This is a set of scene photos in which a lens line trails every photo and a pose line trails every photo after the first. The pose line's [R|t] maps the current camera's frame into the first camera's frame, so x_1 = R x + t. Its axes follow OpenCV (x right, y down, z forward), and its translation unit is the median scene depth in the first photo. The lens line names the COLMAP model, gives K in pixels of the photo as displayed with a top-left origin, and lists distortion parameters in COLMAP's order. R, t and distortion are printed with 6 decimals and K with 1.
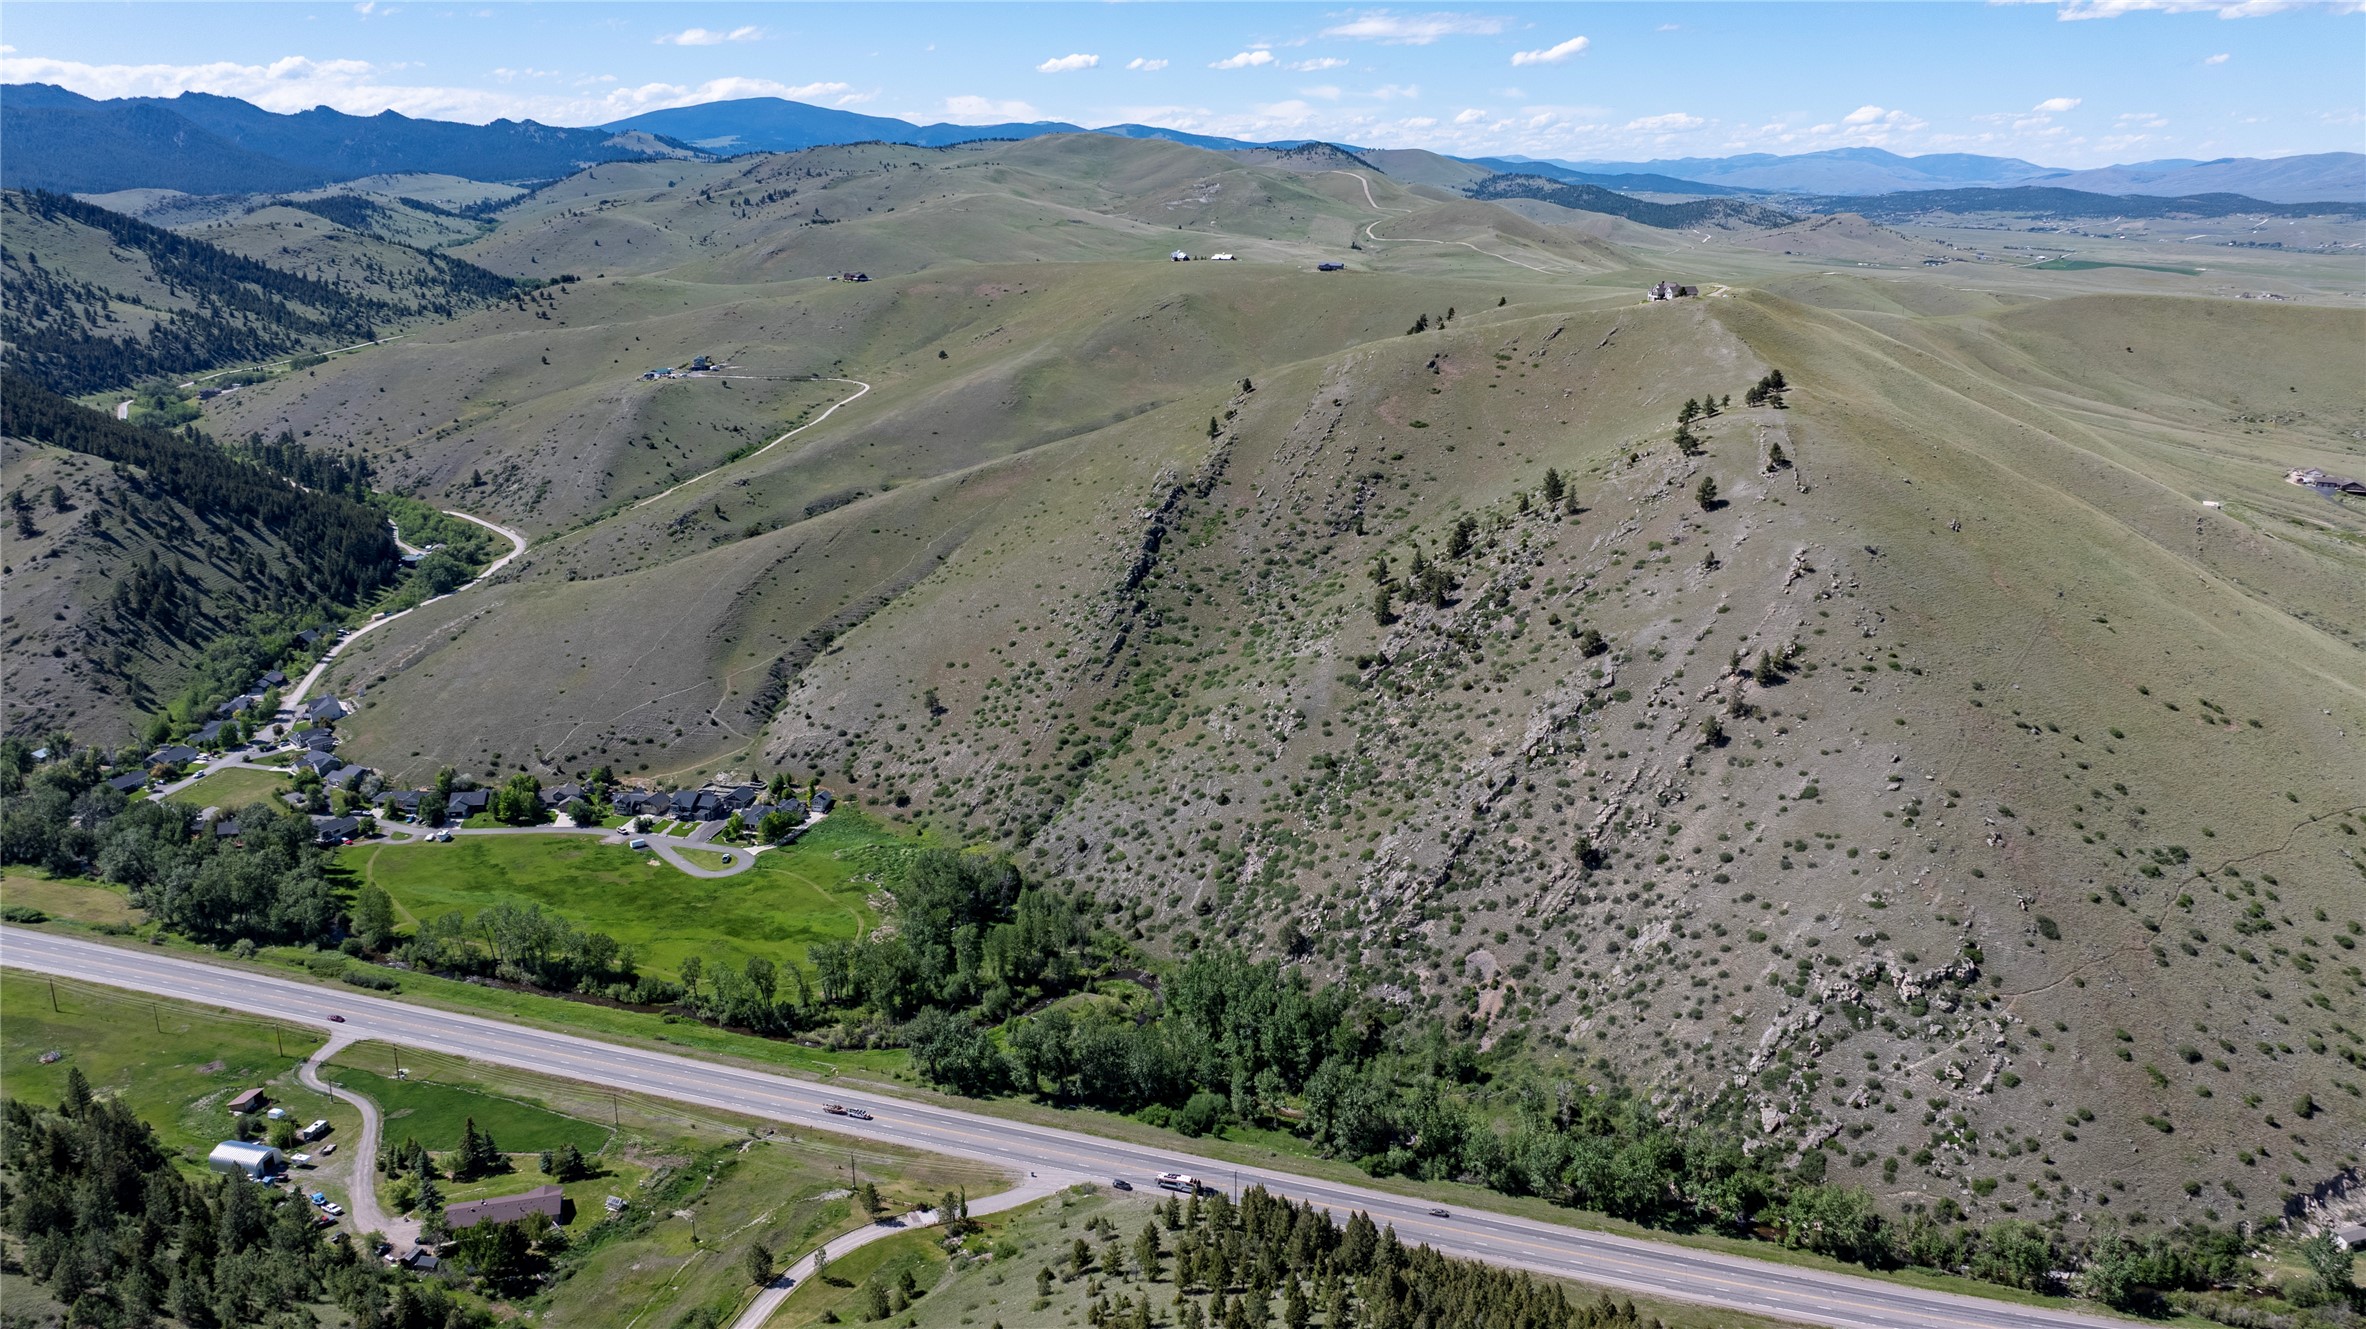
lens RADIAL K [[1664.8, 0, 1198.5], [0, 1664.8, 653.5], [0, 0, 1]] dist [-0.030135, 0.022258]
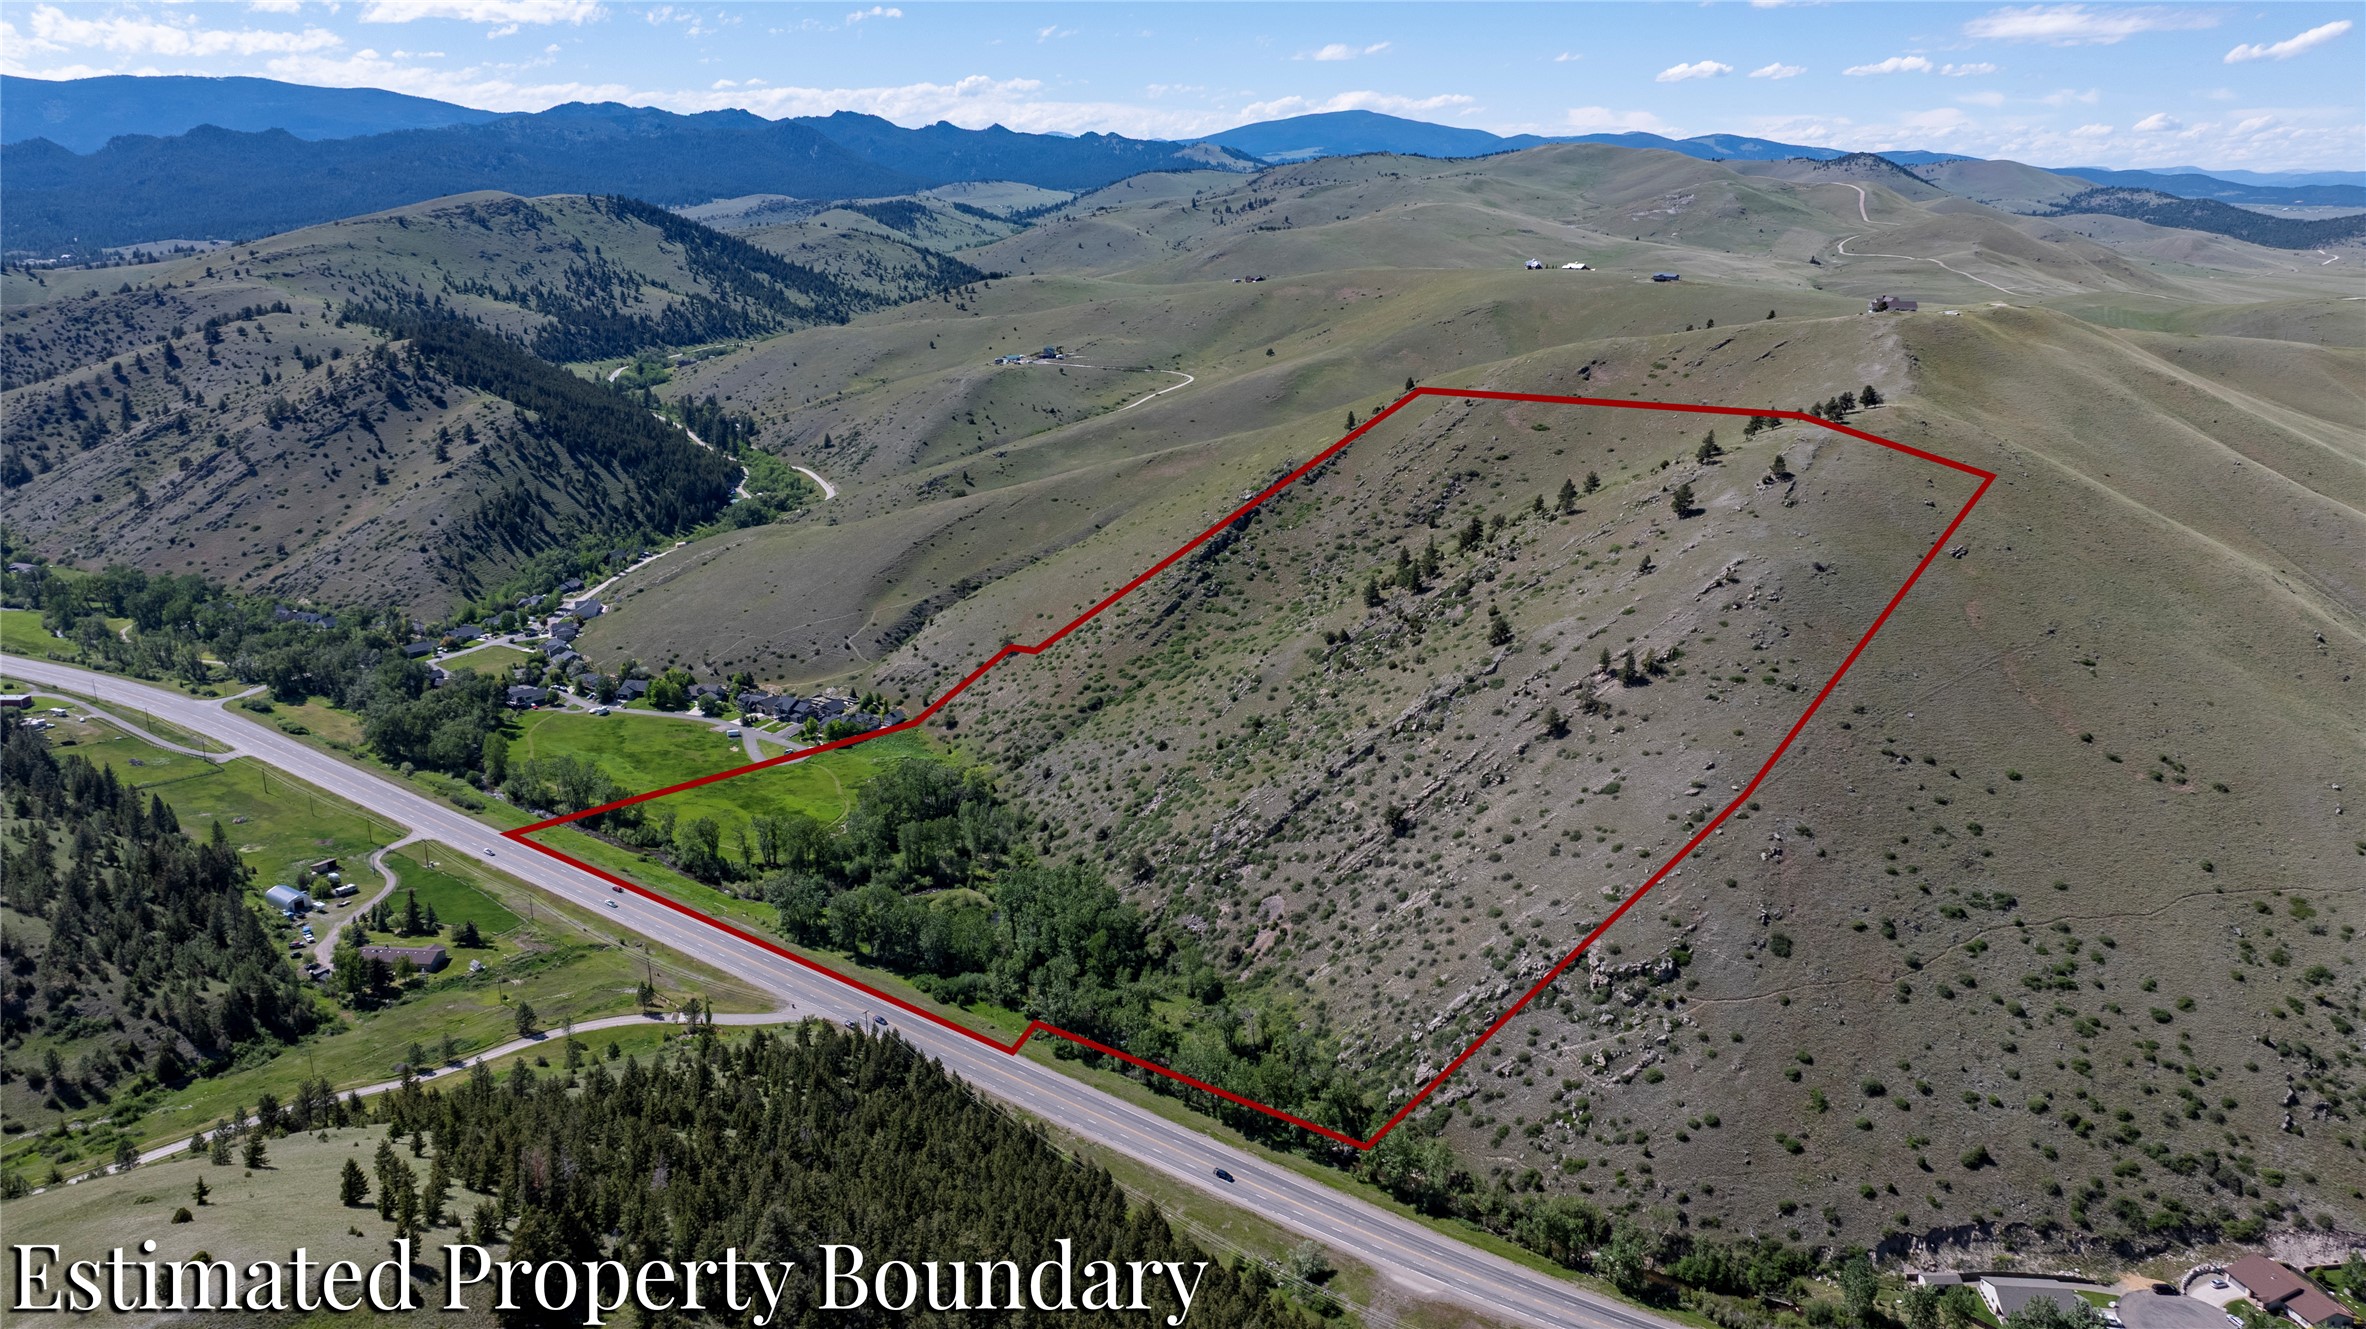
lens RADIAL K [[1664.8, 0, 1203.7], [0, 1664.8, 653.0], [0, 0, 1]] dist [-0.030135, 0.022258]
pose [[0.941290, 0.092426, -0.324700, 0.354378], [-0.094494, 0.995481, 0.009429, 0.011958], [0.324105, 0.021807, 0.945770, -0.033072]]
